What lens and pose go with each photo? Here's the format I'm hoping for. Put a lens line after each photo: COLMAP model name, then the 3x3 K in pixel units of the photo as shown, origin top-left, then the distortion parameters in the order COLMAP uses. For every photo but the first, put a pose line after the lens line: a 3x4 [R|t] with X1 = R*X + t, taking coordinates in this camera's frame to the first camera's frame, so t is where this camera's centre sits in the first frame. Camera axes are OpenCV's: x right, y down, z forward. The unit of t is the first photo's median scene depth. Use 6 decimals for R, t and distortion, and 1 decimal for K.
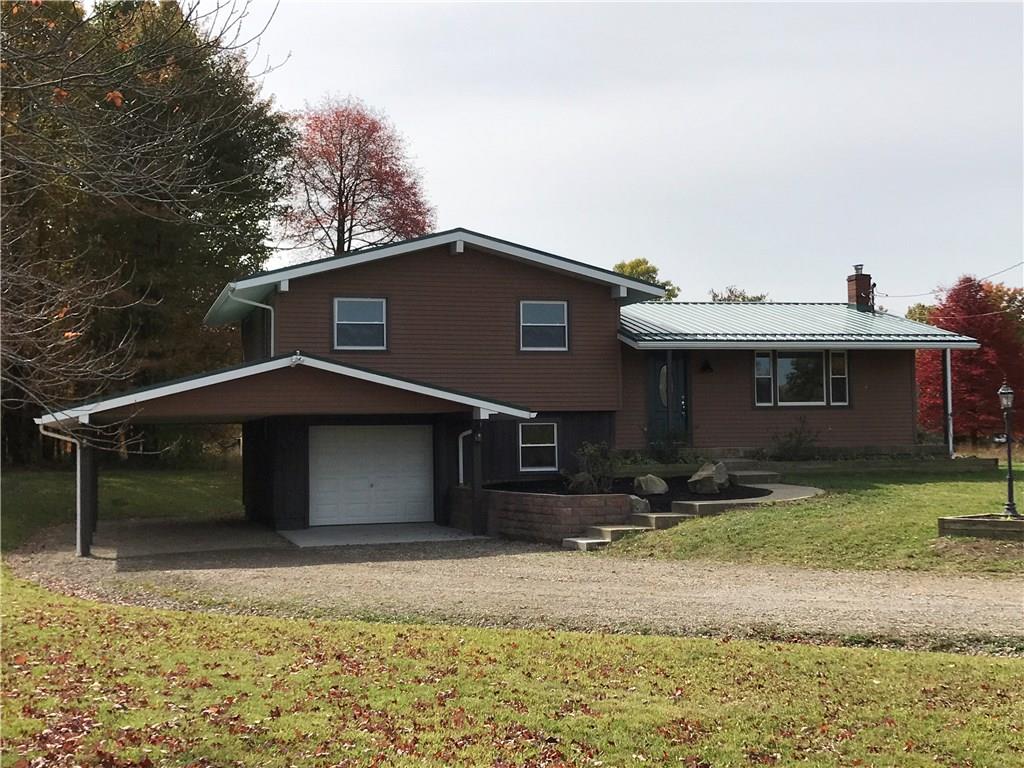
lens RADIAL K [[1431.8, 0, 512.0], [0, 1431.8, 384.3], [0, 0, 1]] dist [-0.004645, 0.000000]
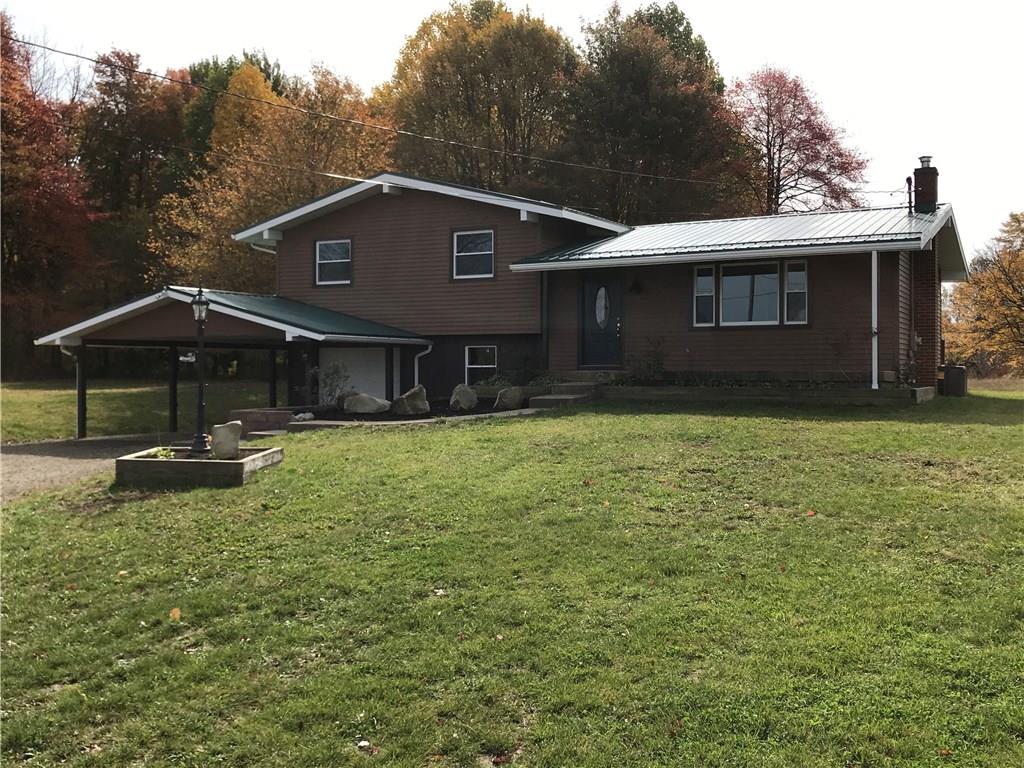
lens RADIAL K [[1052.2, 0, 512.2], [0, 1052.2, 383.9], [0, 0, 1]] dist [0.068649, 0.000000]
pose [[0.728264, 0.022451, -0.684929, 0.586099], [0.017516, 0.998527, 0.051354, 0.015828], [0.685073, -0.049396, 0.726797, 0.443510]]
